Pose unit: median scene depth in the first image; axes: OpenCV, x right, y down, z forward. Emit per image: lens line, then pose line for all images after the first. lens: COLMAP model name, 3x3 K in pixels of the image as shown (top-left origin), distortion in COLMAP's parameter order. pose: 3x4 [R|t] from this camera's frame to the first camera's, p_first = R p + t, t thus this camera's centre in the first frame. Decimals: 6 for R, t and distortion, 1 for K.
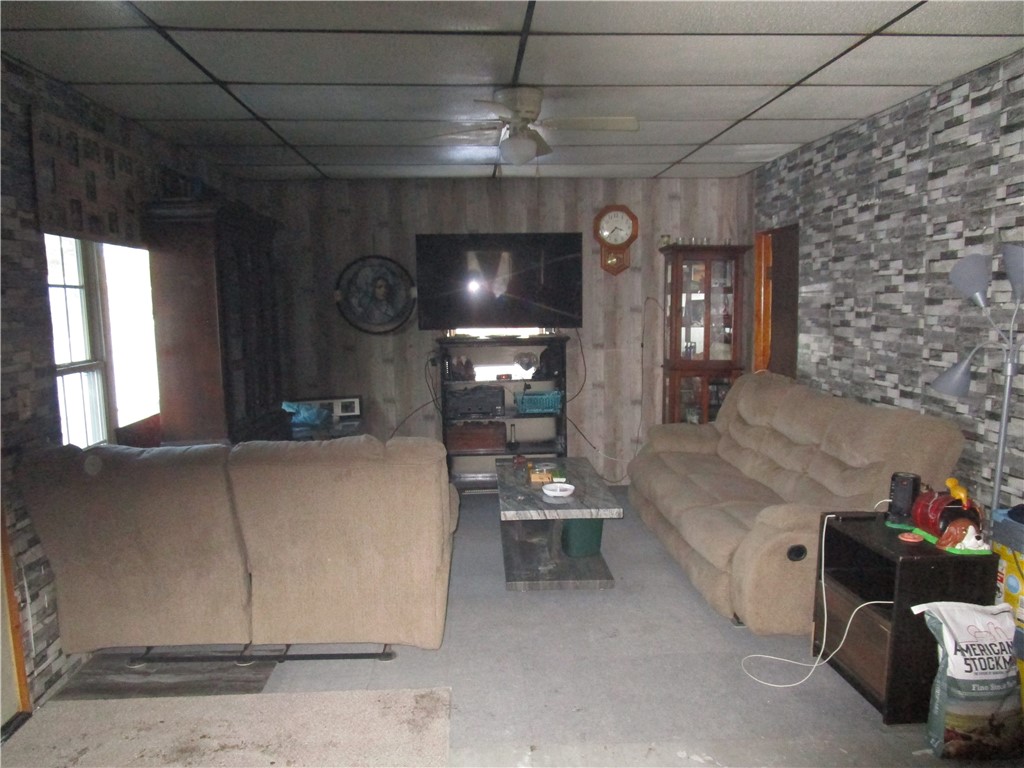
lens RADIAL K [[727.5, 0, 507.0], [0, 727.5, 384.3], [0, 0, 1]] dist [-0.032316, 0.001038]
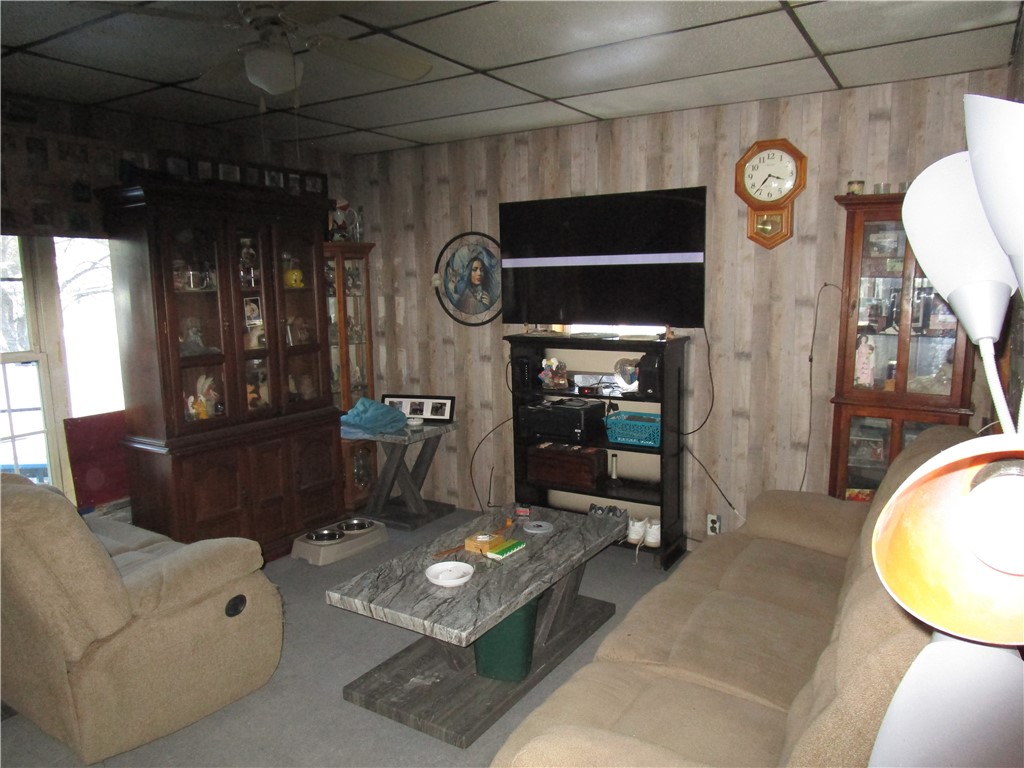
lens RADIAL K [[727.5, 0, 512.0], [0, 727.5, 389.2], [0, 0, 1]] dist [-0.032316, 0.001038]
pose [[0.819176, 0.085502, -0.567133, 0.342072], [-0.060453, 0.996189, 0.062867, -0.052083], [0.570347, -0.017214, 0.821224, 0.336172]]
